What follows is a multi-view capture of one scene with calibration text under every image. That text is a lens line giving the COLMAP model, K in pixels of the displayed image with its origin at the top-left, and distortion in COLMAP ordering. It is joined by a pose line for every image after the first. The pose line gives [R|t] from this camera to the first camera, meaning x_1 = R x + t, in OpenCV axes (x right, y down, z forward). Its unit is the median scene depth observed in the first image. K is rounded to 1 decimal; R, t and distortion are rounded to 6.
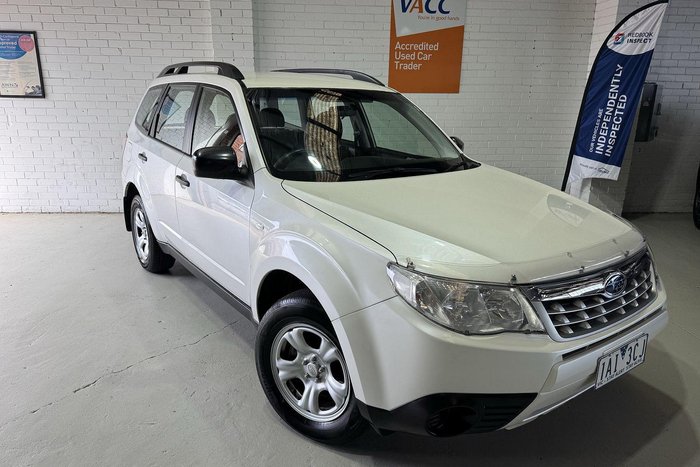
lens RADIAL K [[492.2, 0, 344.7], [0, 492.2, 234.7], [0, 0, 1]] dist [0.027253, -0.032302]
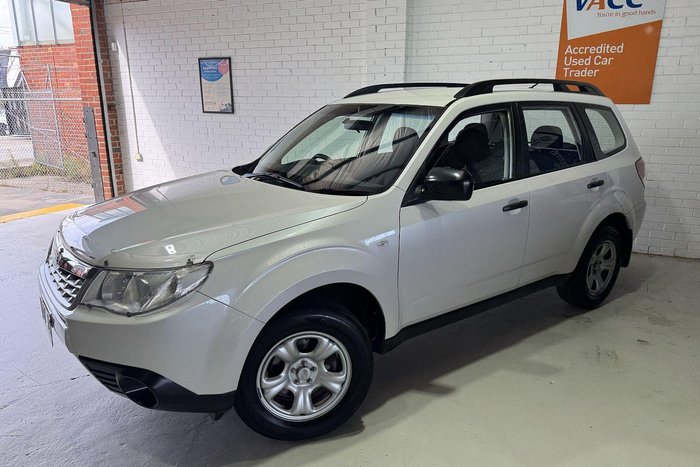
lens RADIAL K [[492.2, 0, 344.7], [0, 492.2, 234.7], [0, 0, 1]] dist [0.027253, -0.032302]
pose [[0.892101, 0.102986, -0.439942, 0.174509], [-0.115045, 0.993360, -0.000749, -0.020533], [0.436944, 0.051281, 0.898026, 0.080917]]
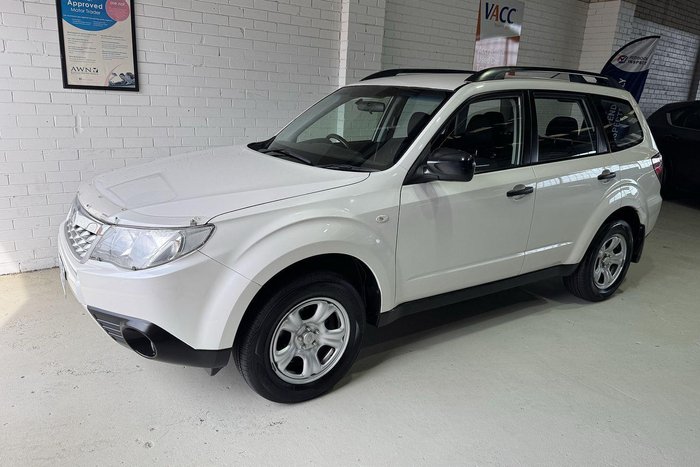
lens RADIAL K [[508.1, 0, 350.0], [0, 508.1, 233.5], [0, 0, 1]] dist [0.019420, -0.032379]
pose [[0.830161, -0.125466, 0.543223, -0.775165], [0.119737, 0.991736, 0.046072, -0.079001], [-0.544514, 0.026797, 0.838324, 0.256766]]
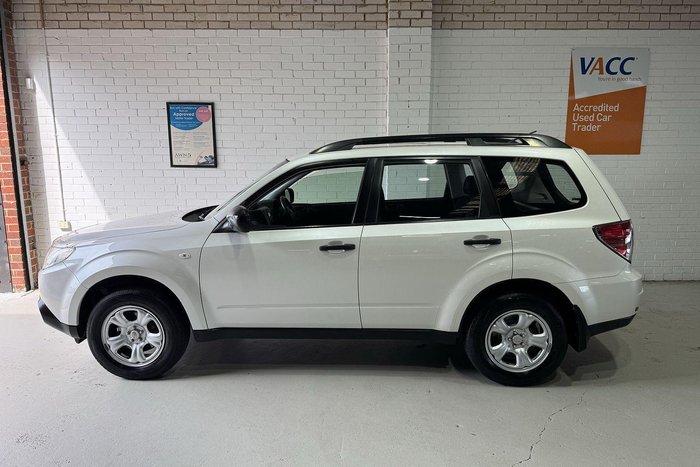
lens RADIAL K [[493.5, 0, 347.0], [0, 493.5, 234.5], [0, 0, 1]] dist [0.072294, -0.097980]
pose [[0.998561, -0.009208, -0.052824, -0.294392], [0.002918, 0.993017, -0.117934, -0.024253], [0.053541, 0.117610, 0.991616, 0.041518]]
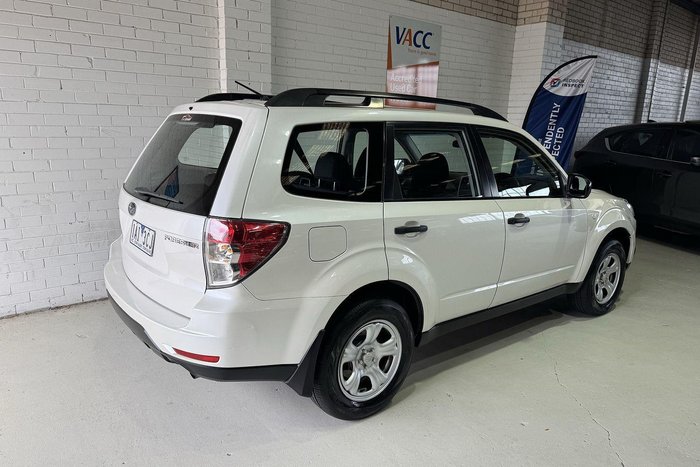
lens RADIAL K [[508.1, 0, 350.0], [0, 508.1, 233.5], [0, 0, 1]] dist [0.019420, -0.032379]
pose [[0.809416, -0.121255, 0.574581, -0.587595], [0.148717, 0.988879, -0.000814, -0.089497], [-0.568093, 0.086108, 0.818447, 0.256879]]
